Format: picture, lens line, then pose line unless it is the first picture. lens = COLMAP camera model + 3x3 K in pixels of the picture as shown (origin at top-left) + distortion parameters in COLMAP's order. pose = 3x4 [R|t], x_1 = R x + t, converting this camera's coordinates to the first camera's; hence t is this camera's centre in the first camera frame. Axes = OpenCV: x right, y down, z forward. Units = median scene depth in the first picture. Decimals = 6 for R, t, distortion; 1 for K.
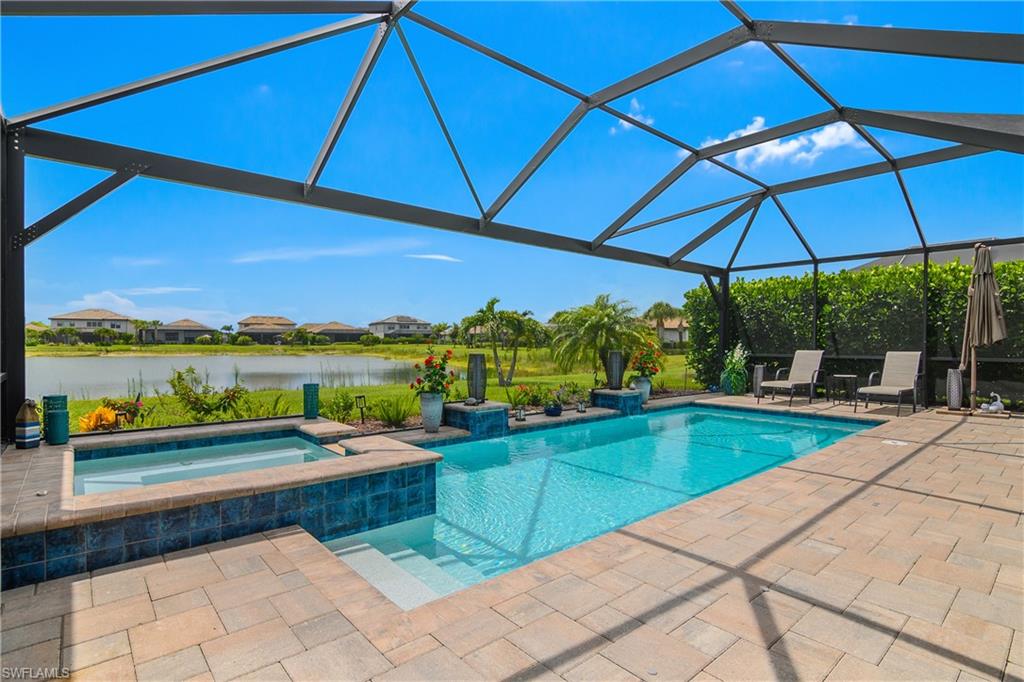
lens RADIAL K [[525.4, 0, 505.4], [0, 525.4, 337.8], [0, 0, 1]] dist [-0.033153, 0.010469]
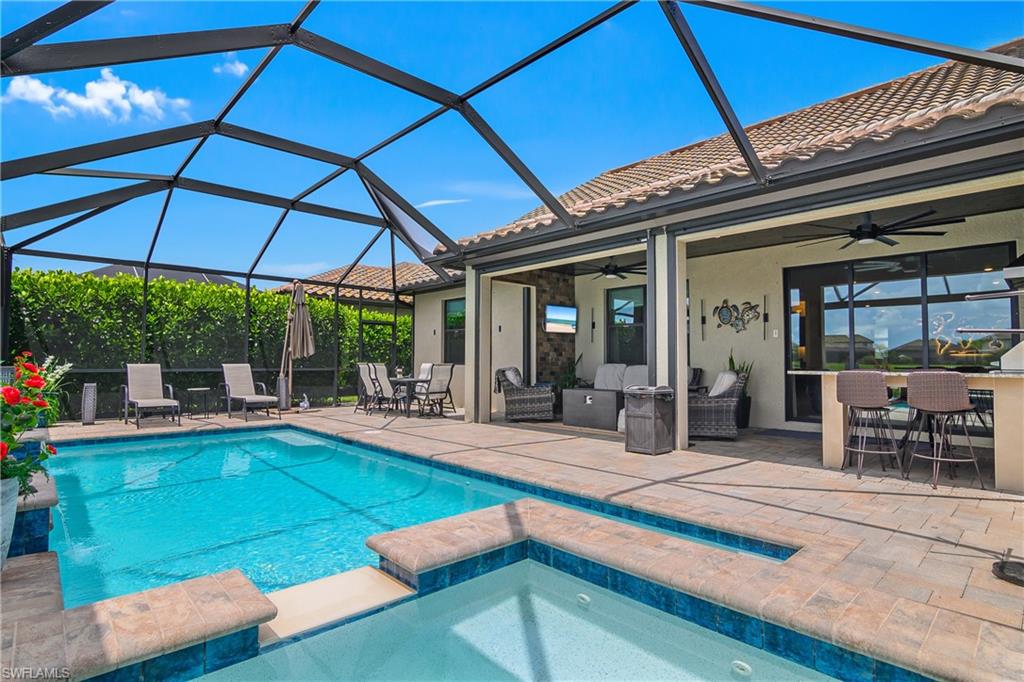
lens RADIAL K [[525.4, 0, 513.3], [0, 525.4, 346.5], [0, 0, 1]] dist [-0.033153, 0.010469]
pose [[-0.055679, 0.023541, 0.998171, -0.383610], [-0.012099, 0.999633, -0.024250, 0.009153], [-0.998375, -0.013427, -0.055373, 0.462794]]
